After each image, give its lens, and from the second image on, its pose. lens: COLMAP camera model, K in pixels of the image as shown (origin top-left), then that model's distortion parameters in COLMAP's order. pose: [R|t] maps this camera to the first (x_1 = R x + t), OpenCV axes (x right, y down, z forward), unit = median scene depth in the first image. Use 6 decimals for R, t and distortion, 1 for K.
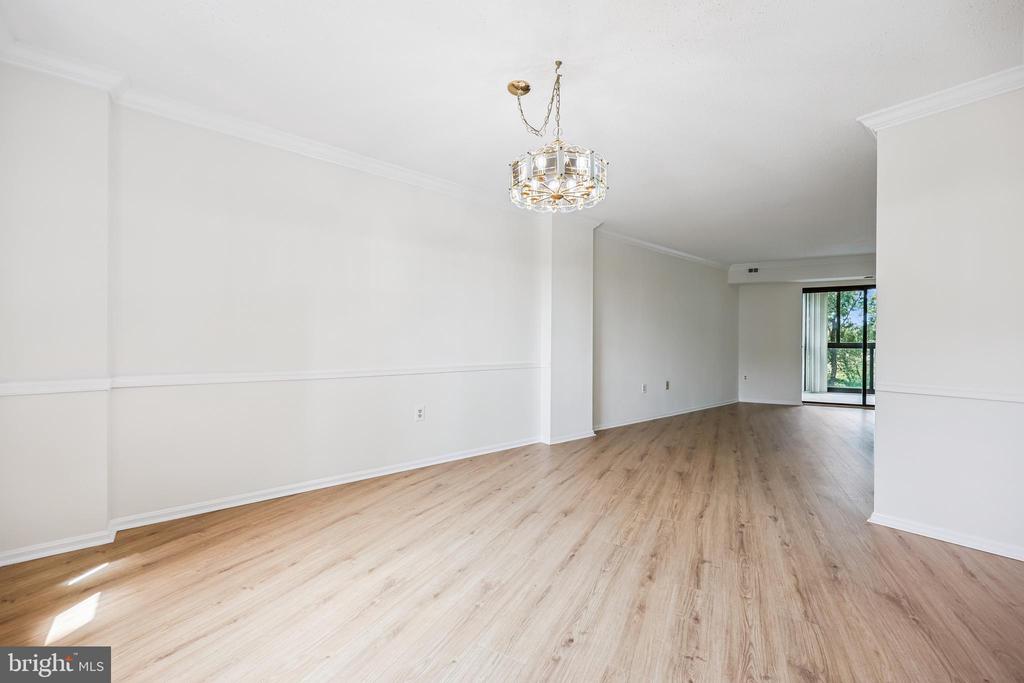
lens RADIAL K [[413.9, 0, 512.0], [0, 413.9, 341.5], [0, 0, 1]] dist [-0.000038, 0.000135]
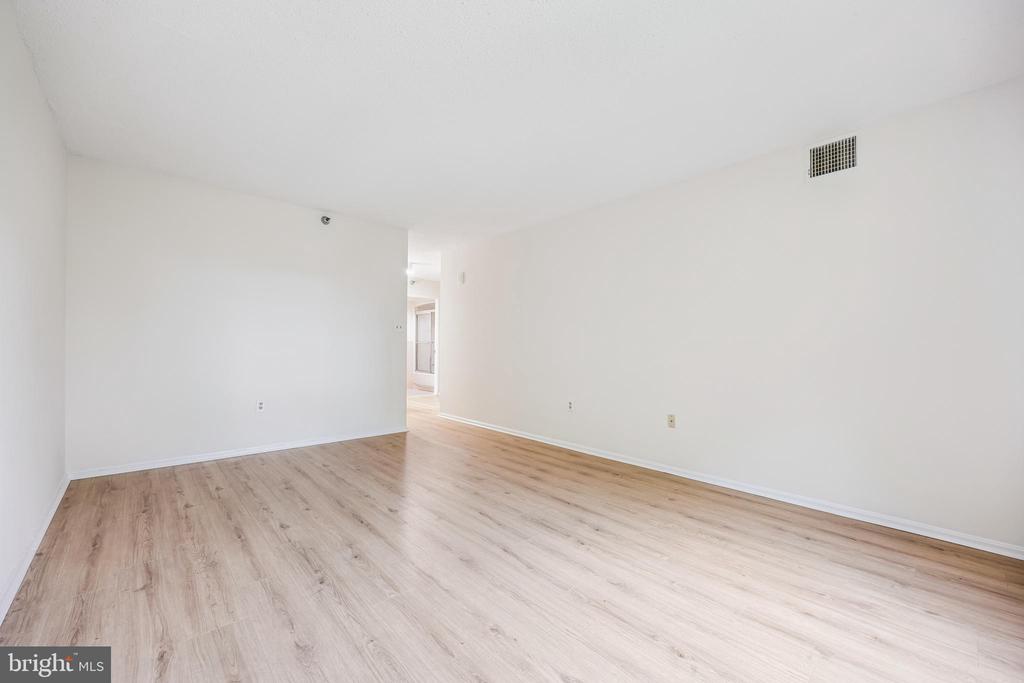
lens RADIAL K [[413.9, 0, 512.0], [0, 413.9, 341.5], [0, 0, 1]] dist [-0.000038, 0.000135]
pose [[-0.340480, -0.024989, -0.939920, 0.933412], [-0.019034, 0.999625, -0.019681, -0.031894], [0.940059, 0.011190, -0.340828, 1.819558]]
